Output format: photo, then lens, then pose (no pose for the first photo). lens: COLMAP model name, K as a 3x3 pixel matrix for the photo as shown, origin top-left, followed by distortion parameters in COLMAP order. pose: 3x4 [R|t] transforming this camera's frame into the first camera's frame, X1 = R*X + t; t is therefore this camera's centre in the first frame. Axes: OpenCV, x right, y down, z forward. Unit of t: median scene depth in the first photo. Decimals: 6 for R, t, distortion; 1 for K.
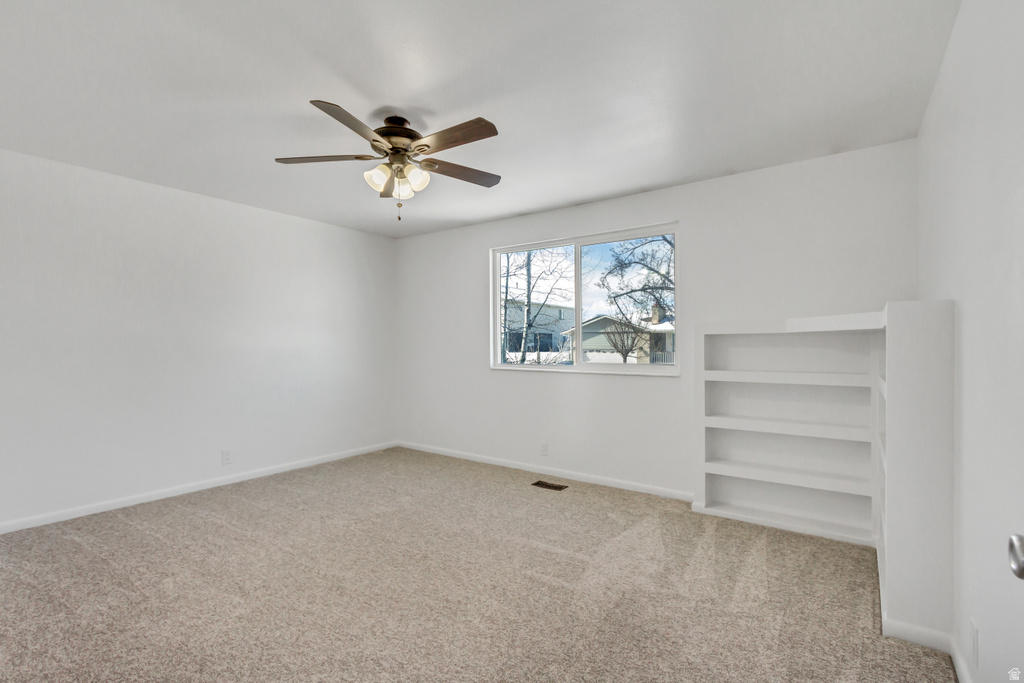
lens RADIAL K [[479.6, 0, 509.6], [0, 479.6, 343.9], [0, 0, 1]] dist [0.012133, -0.001885]
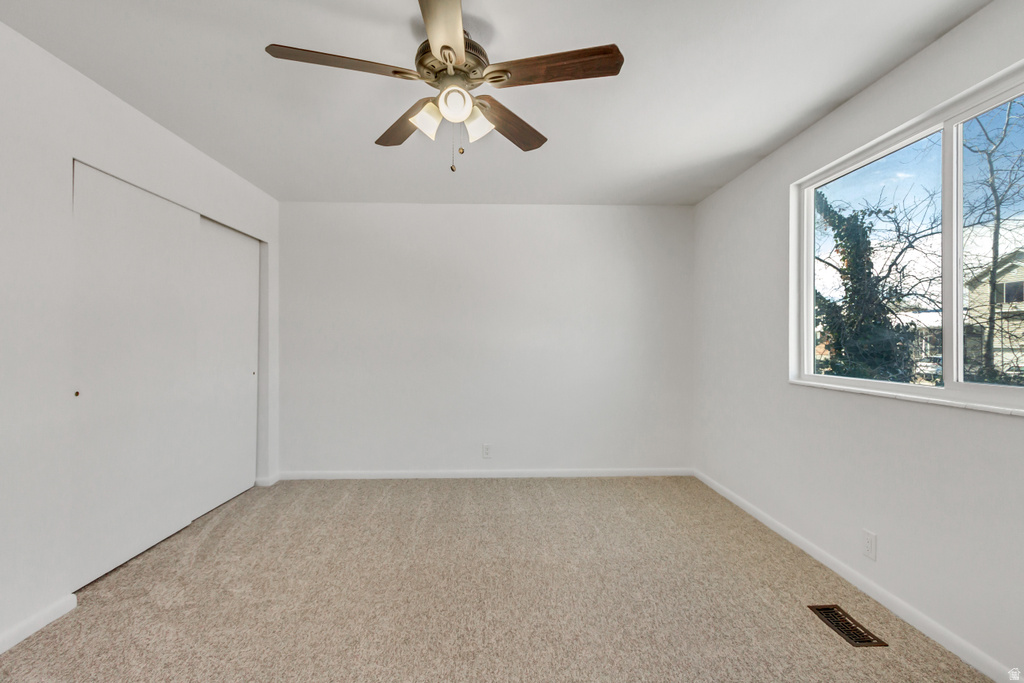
lens RADIAL K [[479.6, 0, 512.9], [0, 479.6, 340.2], [0, 0, 1]] dist [0.012133, -0.001885]
pose [[0.618576, -0.004752, -0.785711, 0.303429], [0.000674, 0.999985, -0.005518, 0.001918], [0.785725, 0.002884, 0.618569, 0.474848]]
